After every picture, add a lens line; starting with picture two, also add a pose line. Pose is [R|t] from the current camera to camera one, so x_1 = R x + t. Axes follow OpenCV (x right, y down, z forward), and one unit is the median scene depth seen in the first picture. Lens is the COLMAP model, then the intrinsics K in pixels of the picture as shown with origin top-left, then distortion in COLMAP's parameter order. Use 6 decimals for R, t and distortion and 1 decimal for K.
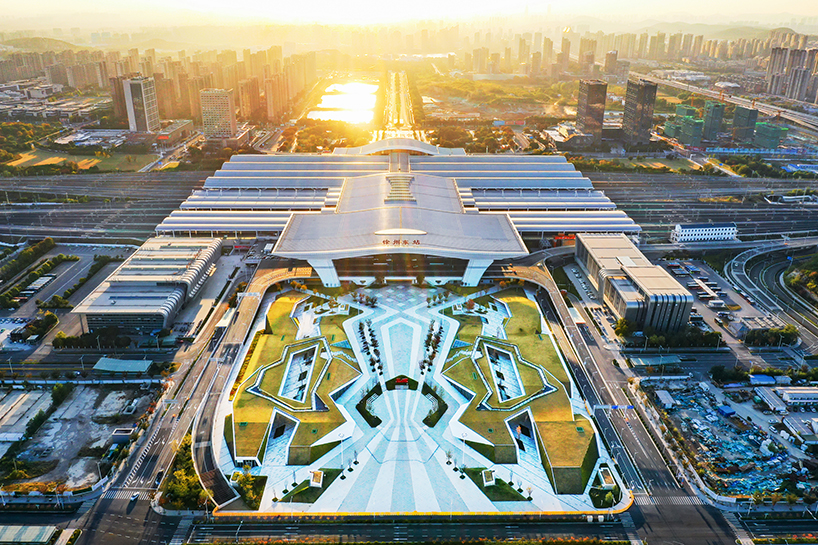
lens RADIAL K [[639.1, 0, 409.0], [0, 639.1, 272.5], [0, 0, 1]] dist [0.008254, 0.003380]
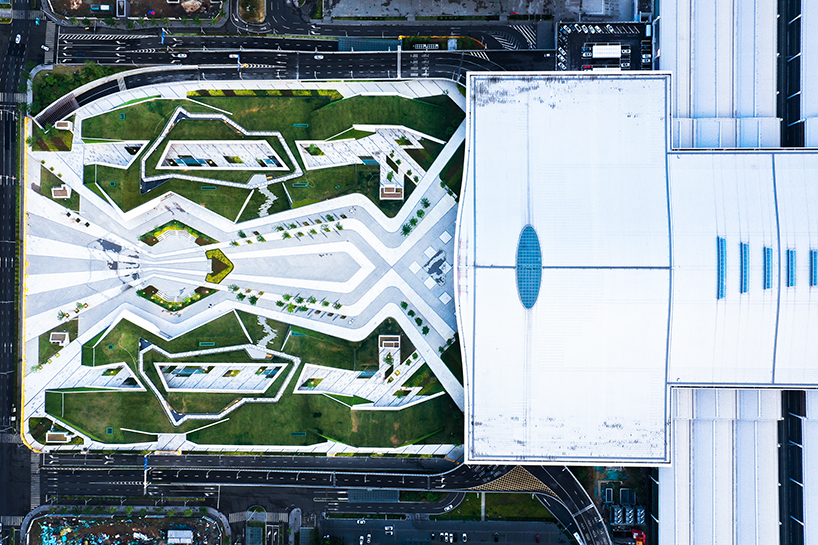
lens RADIAL K [[639.1, 0, 409.0], [0, 639.1, 272.5], [0, 0, 1]] dist [0.008254, 0.003380]
pose [[-0.022478, 0.999635, -0.014994, 0.007565], [-0.367411, 0.005688, 0.930041, -1.021754], [0.929787, 0.026415, 0.367149, 1.159480]]
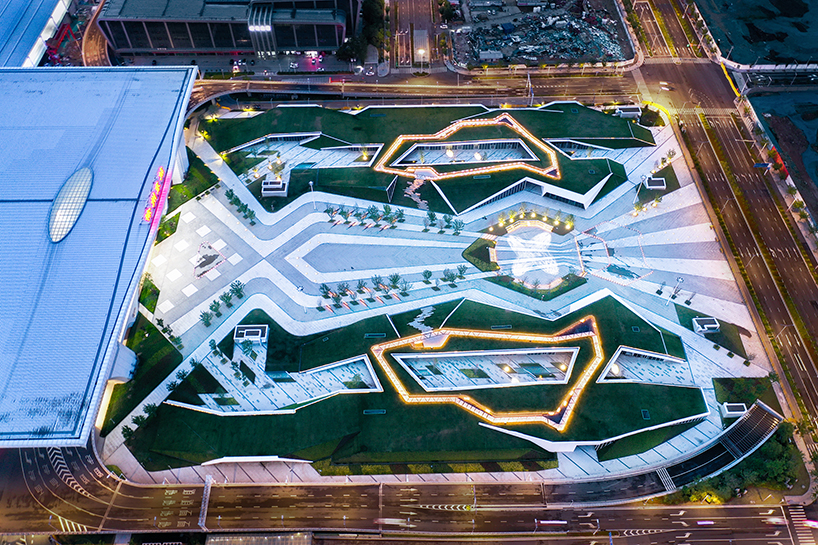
lens RADIAL K [[639.1, 0, 409.0], [0, 639.1, 272.5], [0, 0, 1]] dist [0.008254, 0.003380]
pose [[-0.006487, -0.795997, 0.605266, -0.610655], [0.392697, 0.554626, 0.733607, -0.513129], [-0.919645, 0.242445, 0.308988, 1.076984]]
